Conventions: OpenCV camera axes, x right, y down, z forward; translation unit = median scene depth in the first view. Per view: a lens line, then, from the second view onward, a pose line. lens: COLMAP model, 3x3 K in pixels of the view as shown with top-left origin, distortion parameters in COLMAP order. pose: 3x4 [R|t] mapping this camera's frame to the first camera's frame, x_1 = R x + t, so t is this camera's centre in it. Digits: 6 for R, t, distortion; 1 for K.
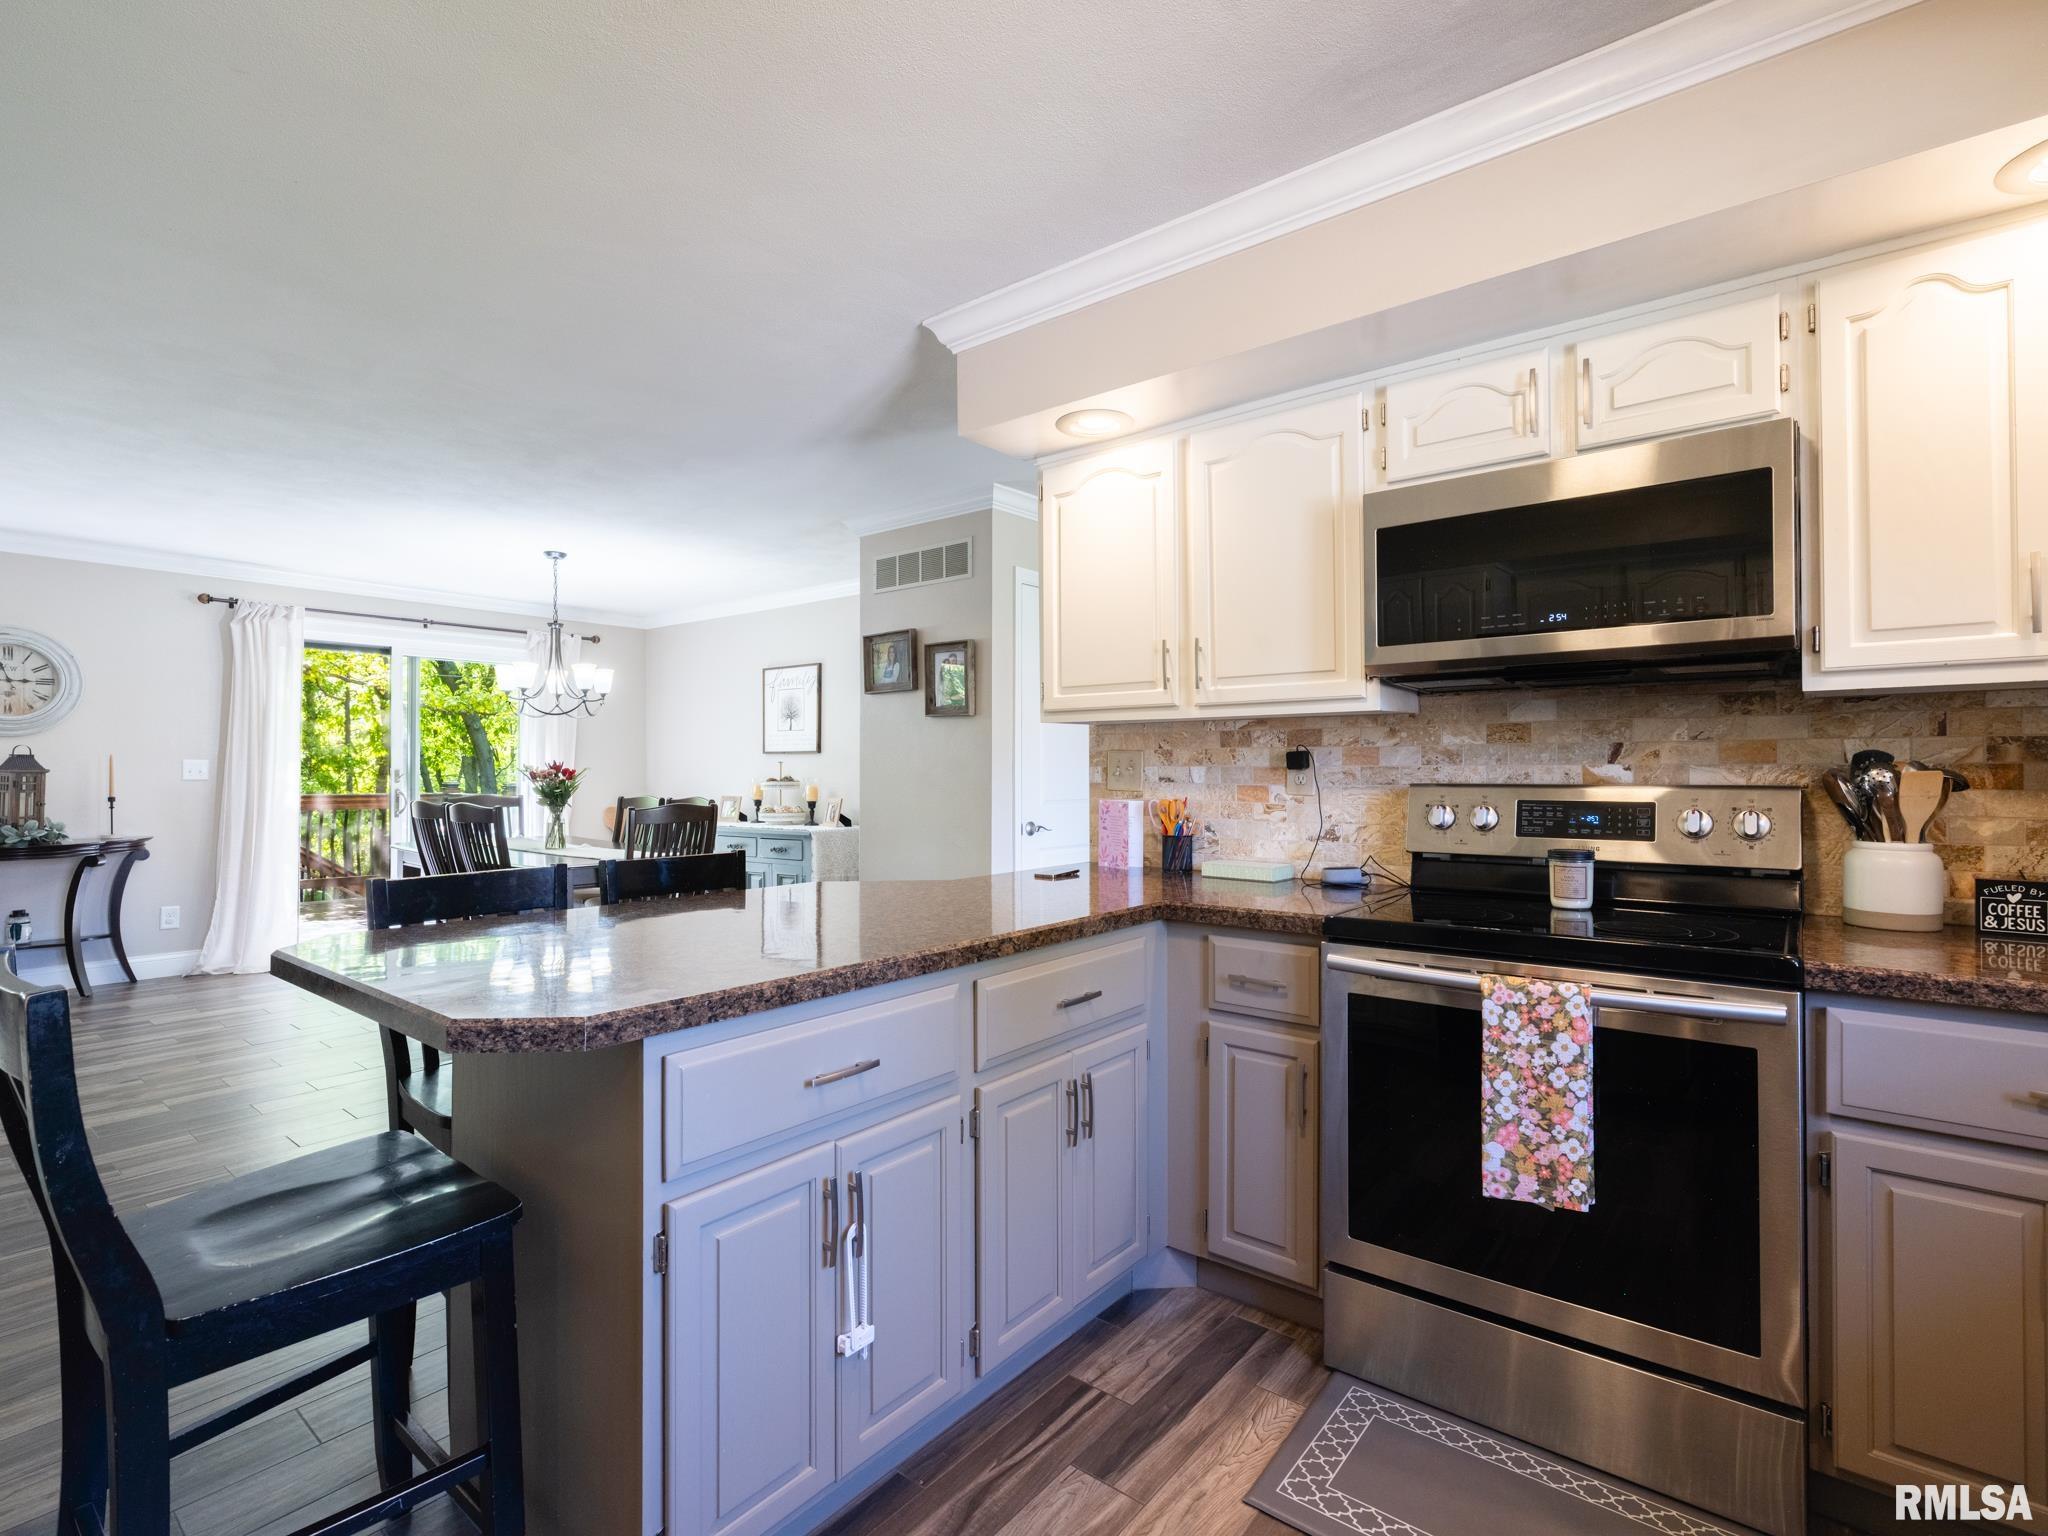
lens RADIAL K [[990.0, 0, 1016.2], [0, 990.0, 765.8], [0, 0, 1]] dist [-0.003077, 0.001414]
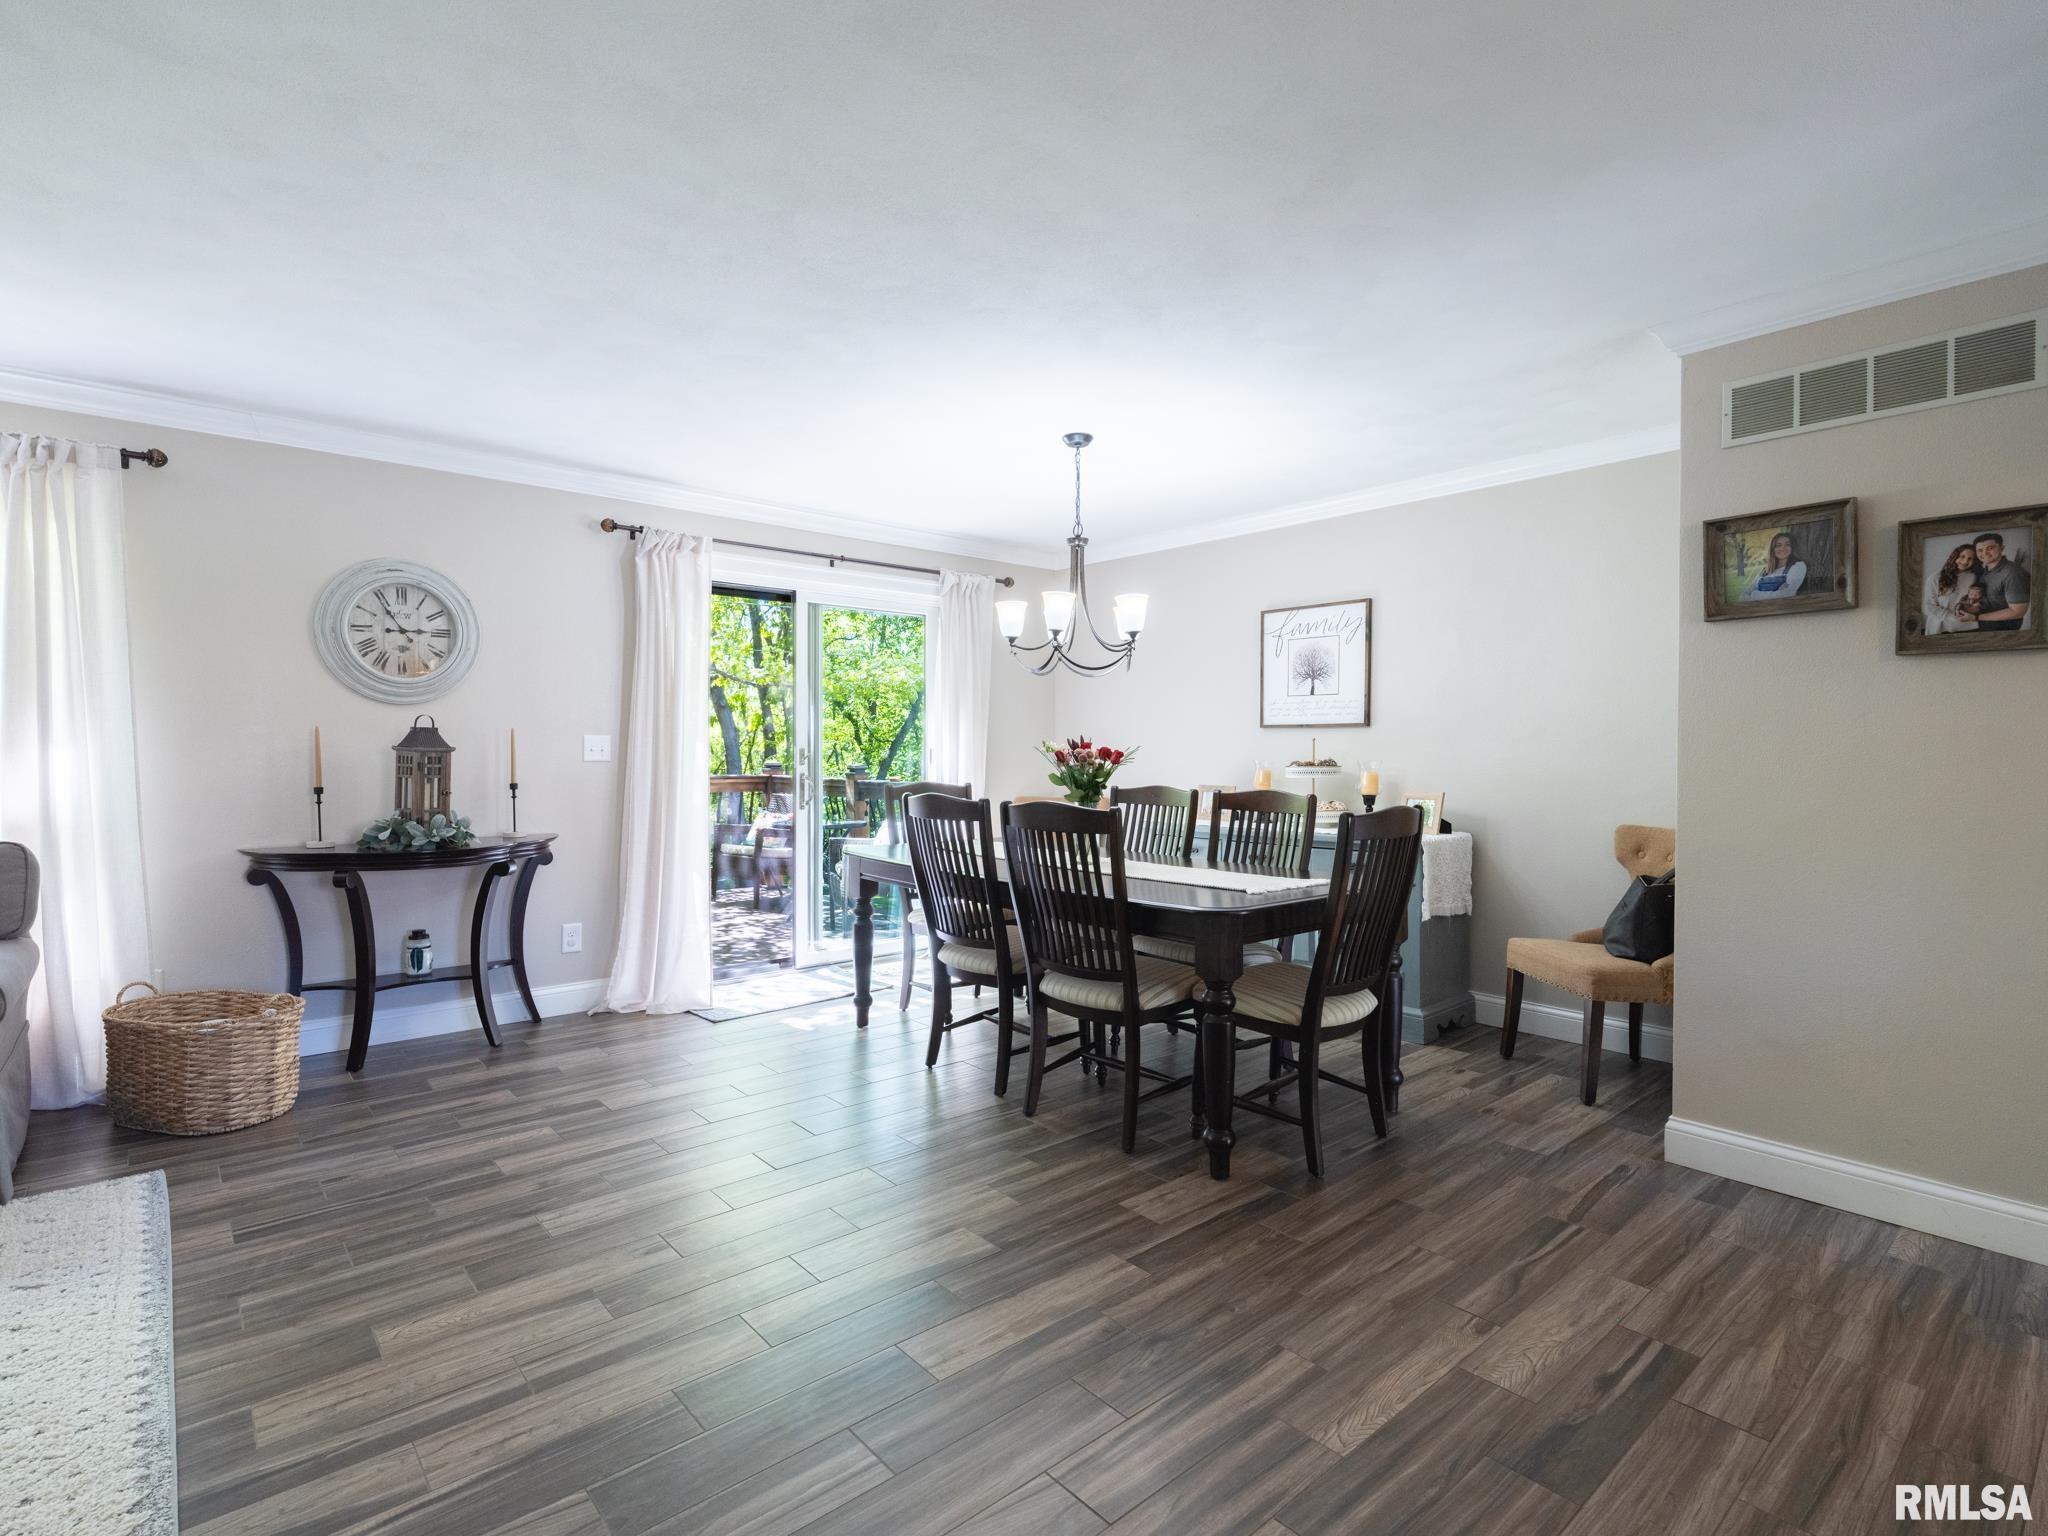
lens RADIAL K [[990.0, 0, 1007.2], [0, 990.0, 766.2], [0, 0, 1]] dist [-0.003077, 0.001414]
pose [[0.984626, 0.005453, -0.174589, -0.827604], [-0.001628, 0.999756, 0.022046, 0.001699], [0.174667, -0.021423, 0.984395, 0.633499]]
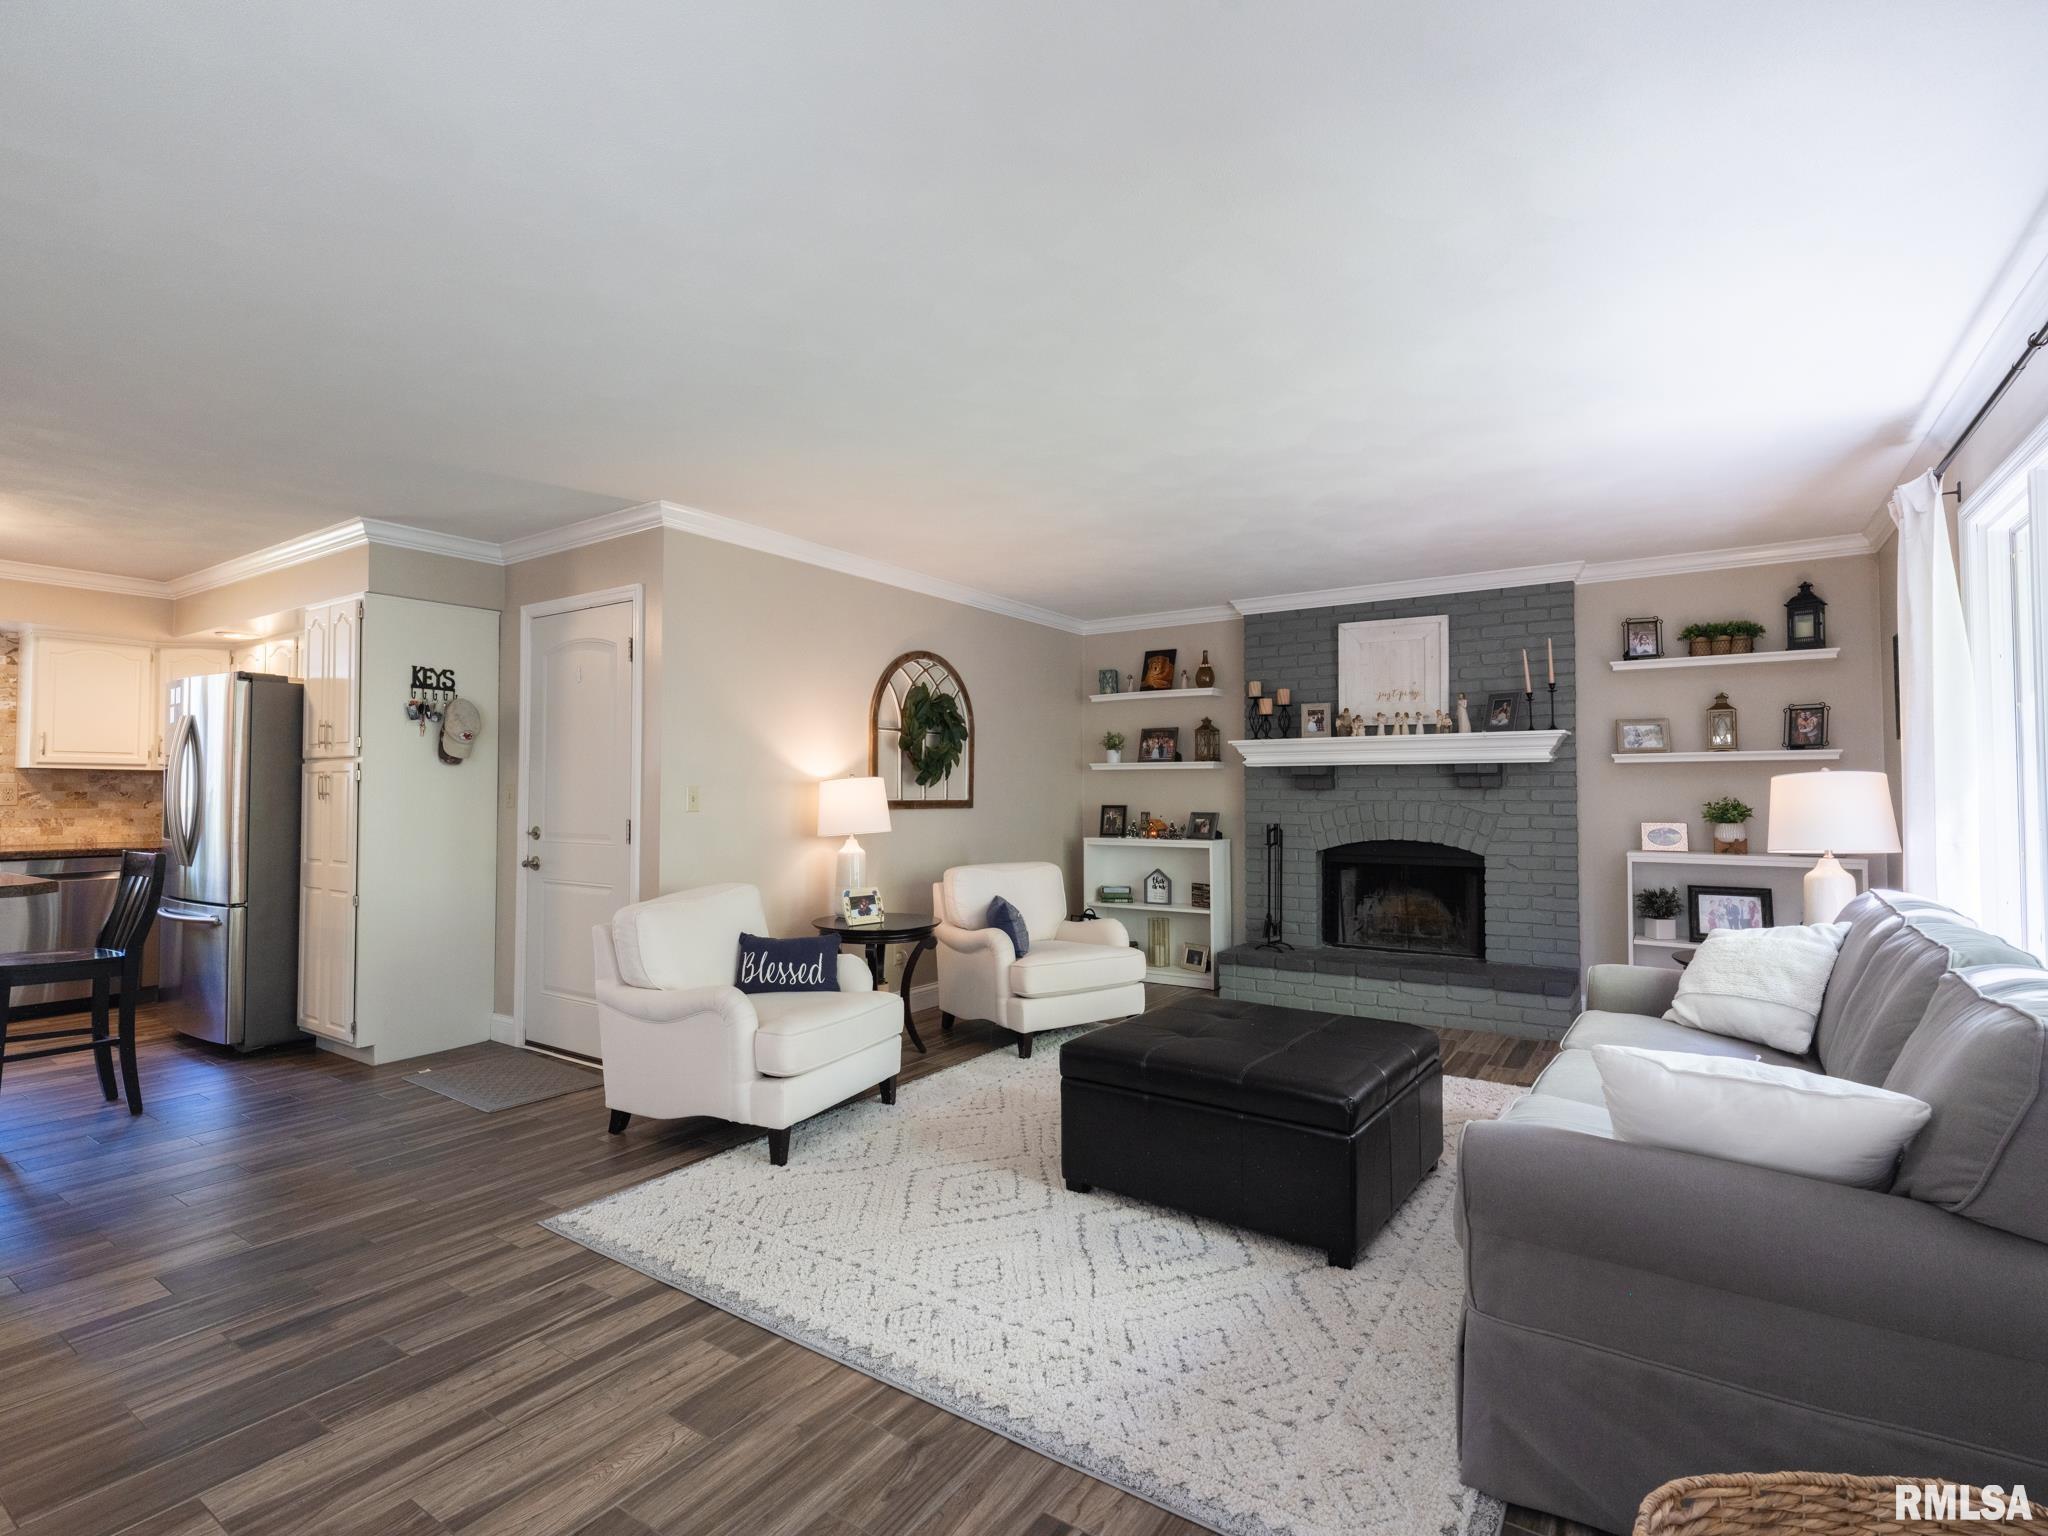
lens RADIAL K [[990.0, 0, 1013.9], [0, 990.0, 764.2], [0, 0, 1]] dist [-0.003077, 0.001414]
pose [[-0.996233, -0.005243, -0.086560, -1.596138], [-0.002079, 0.999328, -0.036597, 0.004618], [0.086694, -0.036279, -0.995574, 2.025047]]
